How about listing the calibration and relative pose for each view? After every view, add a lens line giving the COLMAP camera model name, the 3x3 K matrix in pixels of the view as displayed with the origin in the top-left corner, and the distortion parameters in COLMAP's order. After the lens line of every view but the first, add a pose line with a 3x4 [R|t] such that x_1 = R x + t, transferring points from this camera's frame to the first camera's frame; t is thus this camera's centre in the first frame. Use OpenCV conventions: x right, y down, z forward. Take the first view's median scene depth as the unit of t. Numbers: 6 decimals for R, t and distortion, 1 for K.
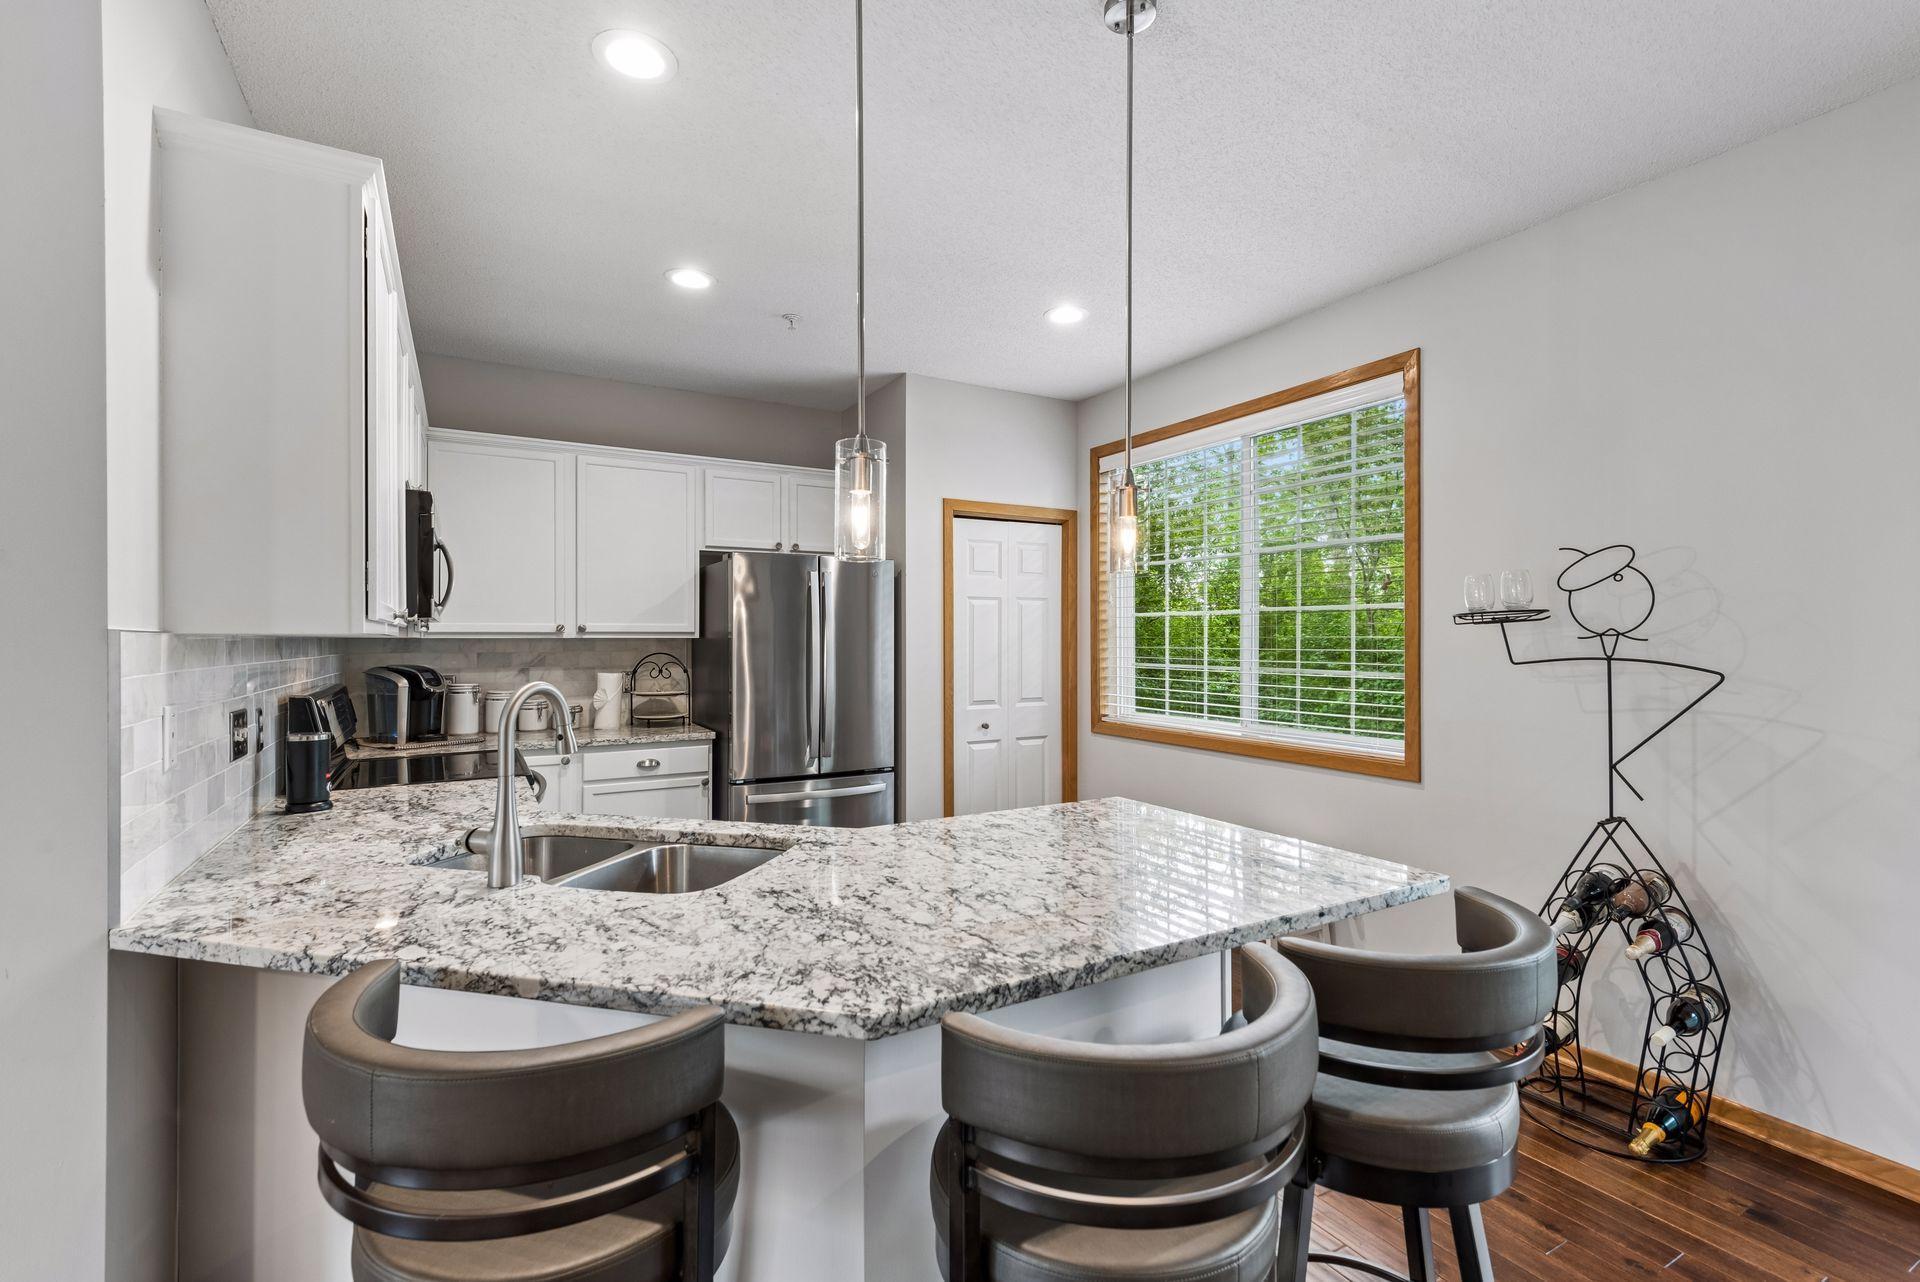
lens RADIAL K [[838.4, 0, 960.0], [0, 838.4, 641.0], [0, 0, 1]] dist [0.001224, -0.000098]
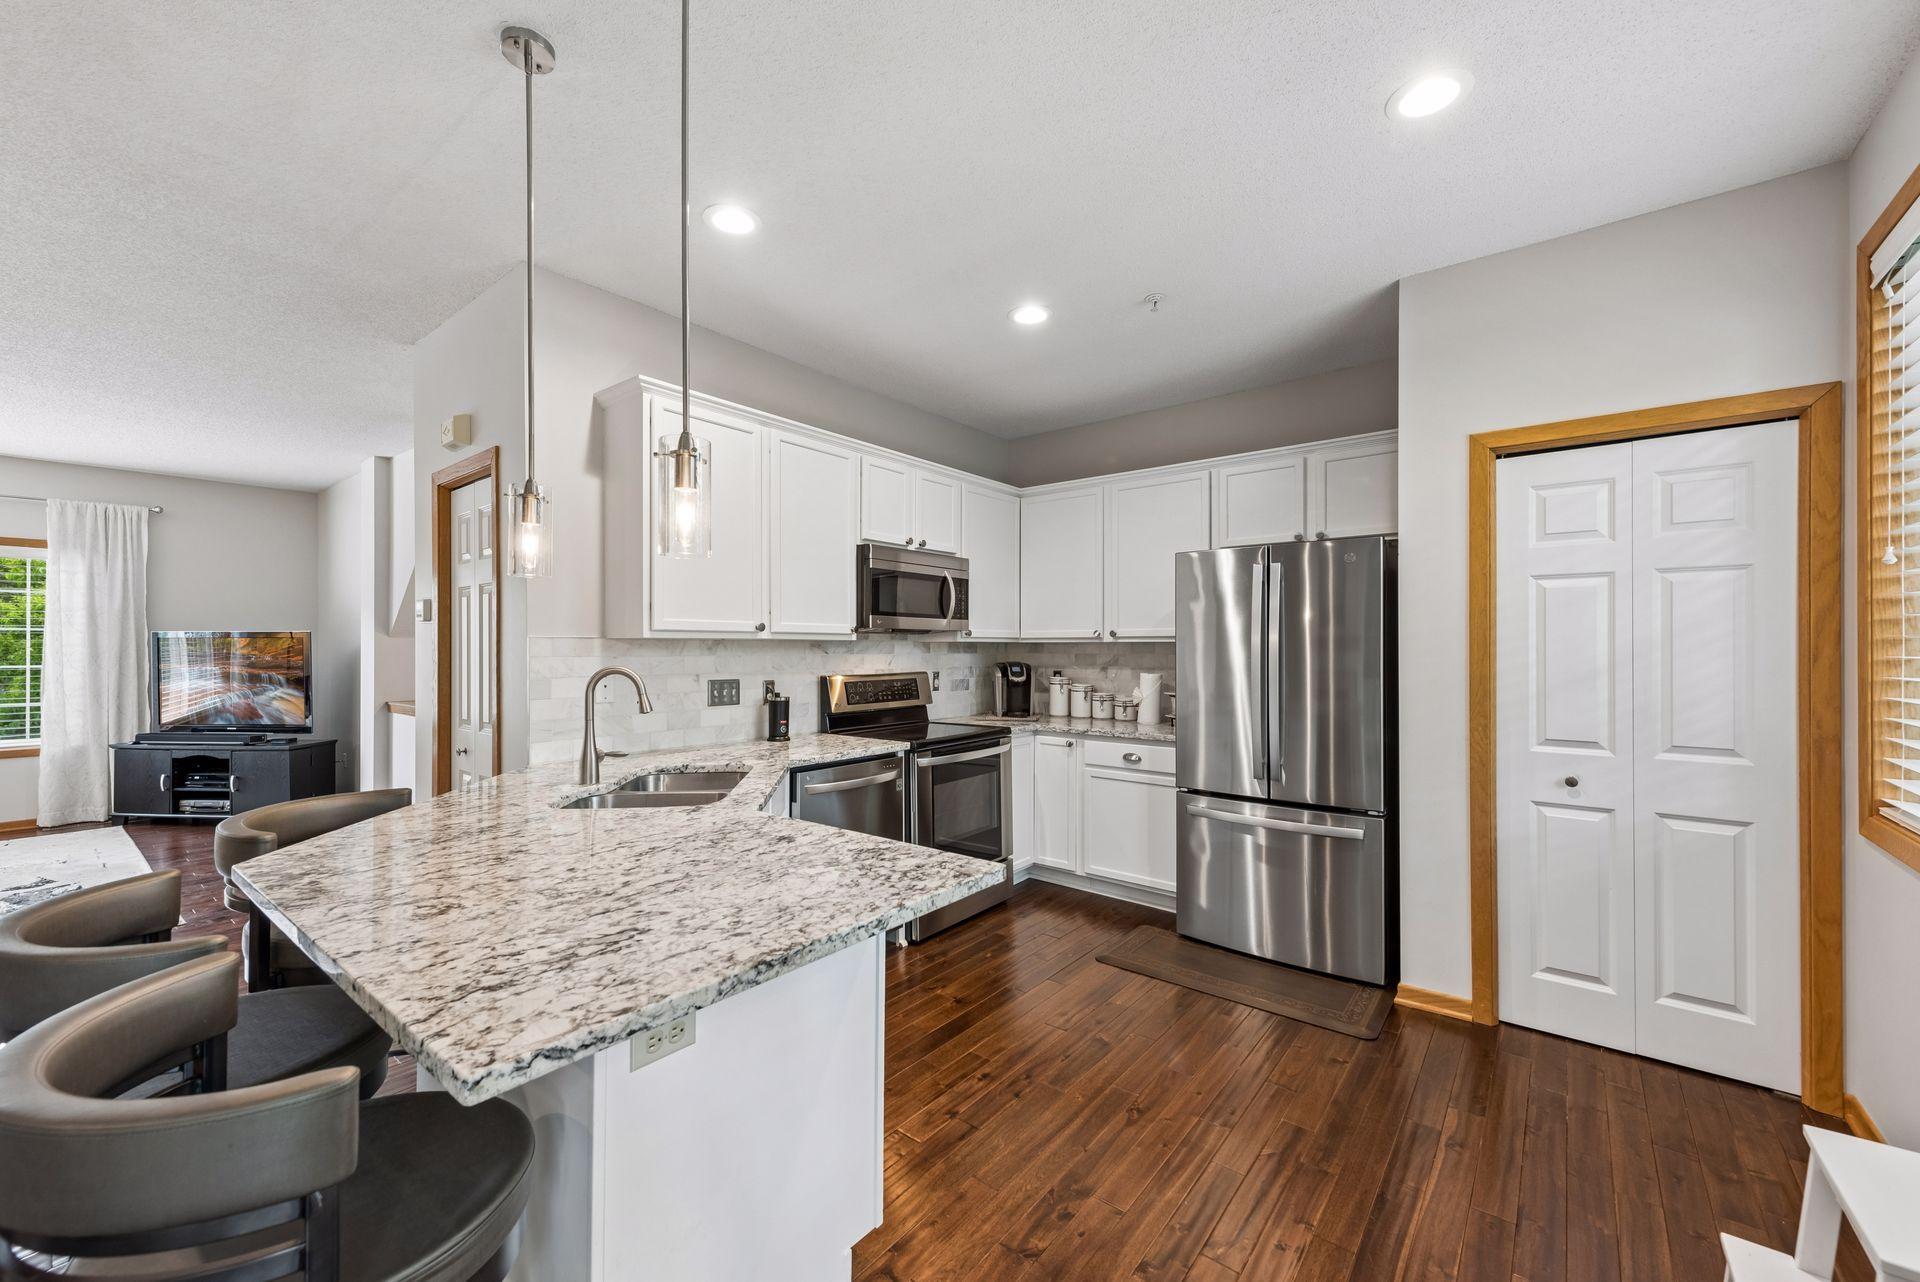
lens RADIAL K [[749.6, 0, 959.3], [0, 749.6, 647.6], [0, 0, 1]] dist [0.009469, 0.000026]
pose [[0.374552, 0.003692, -0.927199, 0.430961], [-0.003163, 0.999991, 0.002704, 0.002116], [0.927201, 0.001920, 0.374560, 0.419909]]
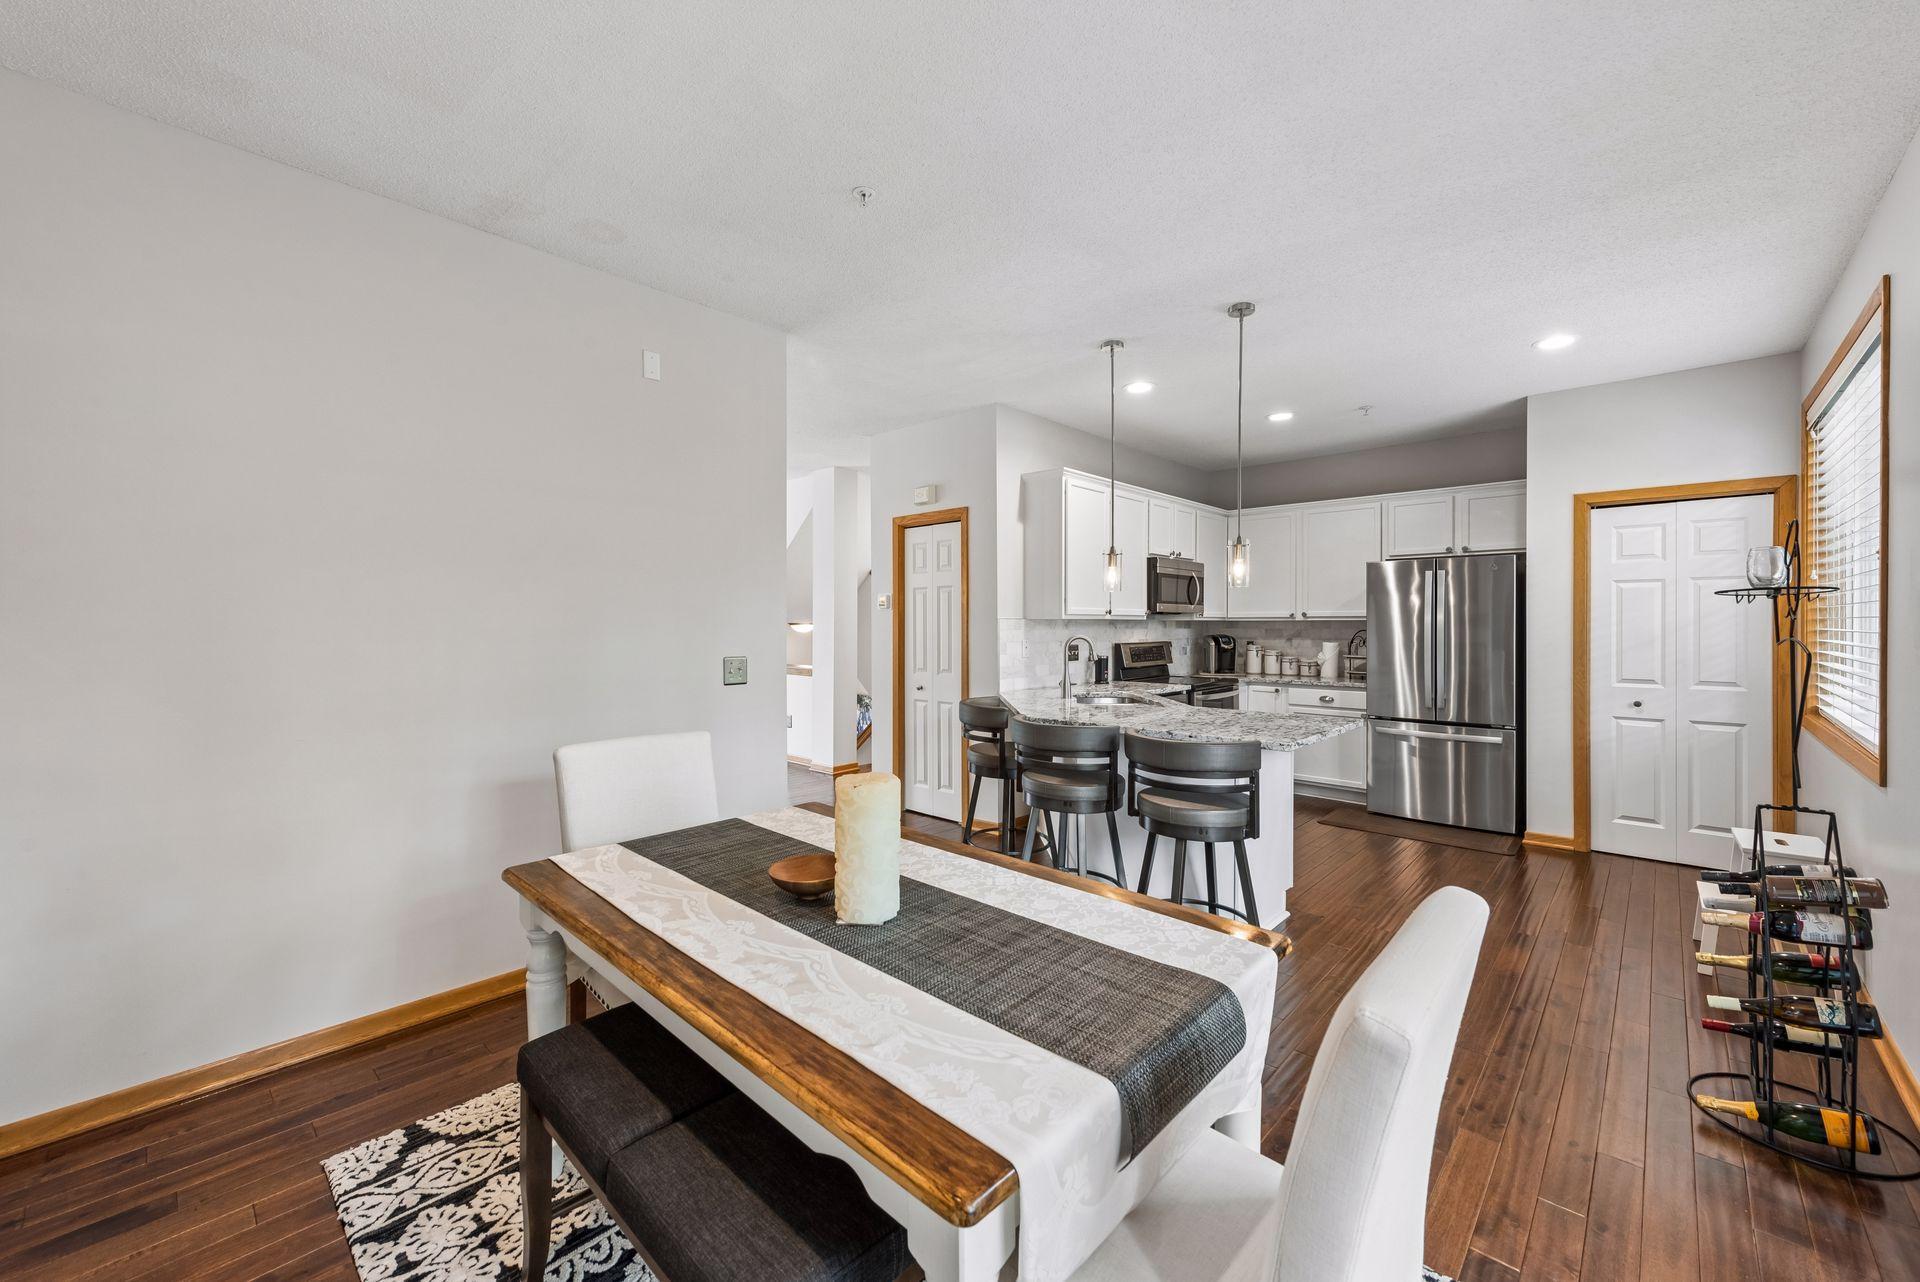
lens RADIAL K [[754.0, 0, 958.5], [0, 754.0, 629.7], [0, 0, 1]] dist [0.010022, -0.000153]
pose [[0.309385, 0.009912, -0.950885, 0.757584], [-0.001801, 0.999950, 0.009837, 0.001605], [0.950935, -0.001331, 0.309388, -0.107149]]
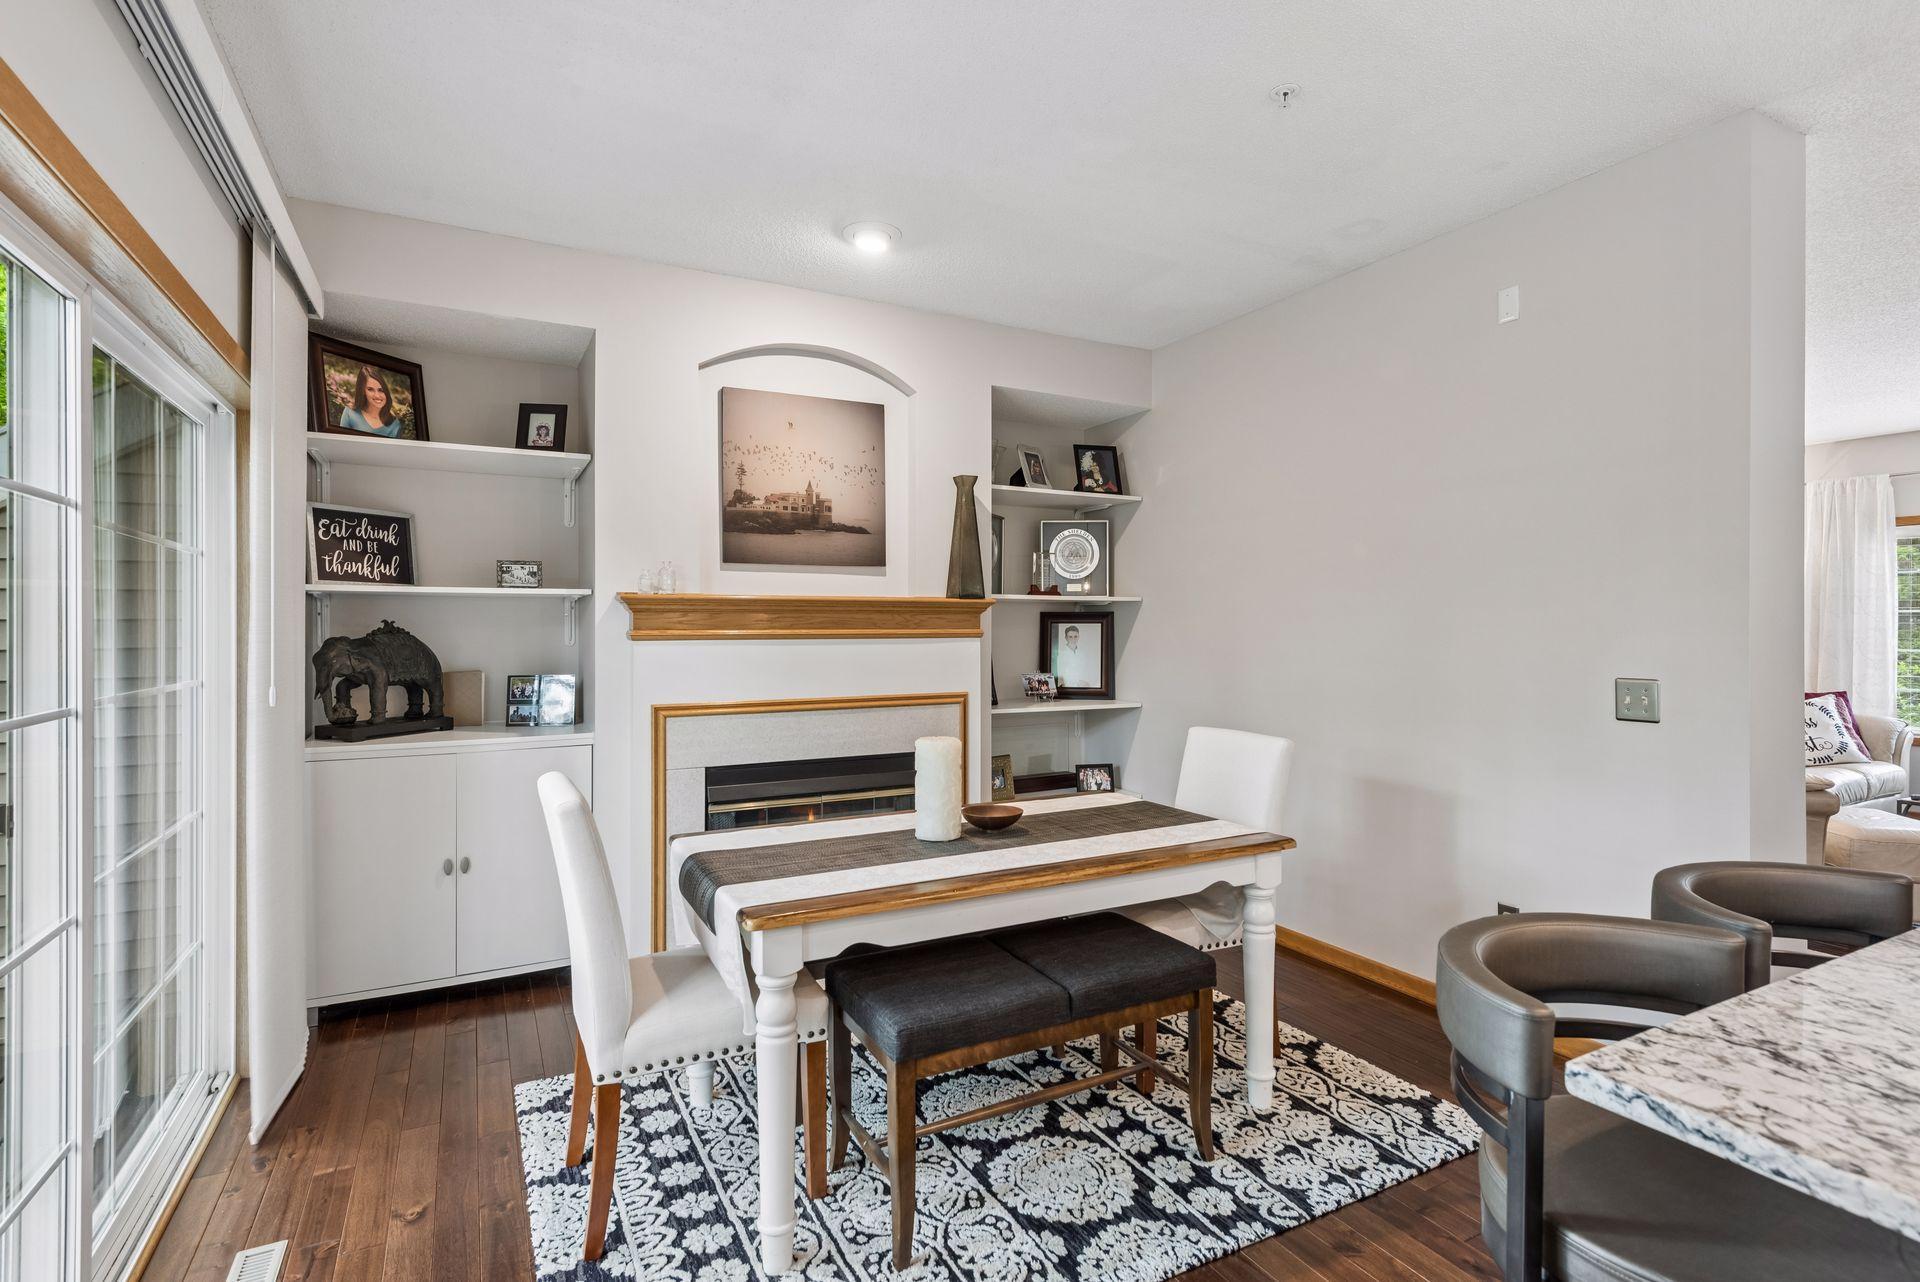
lens RADIAL K [[918.1, 0, 960.6], [0, 918.1, 636.4], [0, 0, 1]] dist [0.000816, -0.000369]
pose [[-0.999803, 0.001429, 0.019781, 0.363536], [0.001637, 0.999944, 0.010465, 0.001882], [-0.019765, 0.010496, -0.999750, 0.590702]]
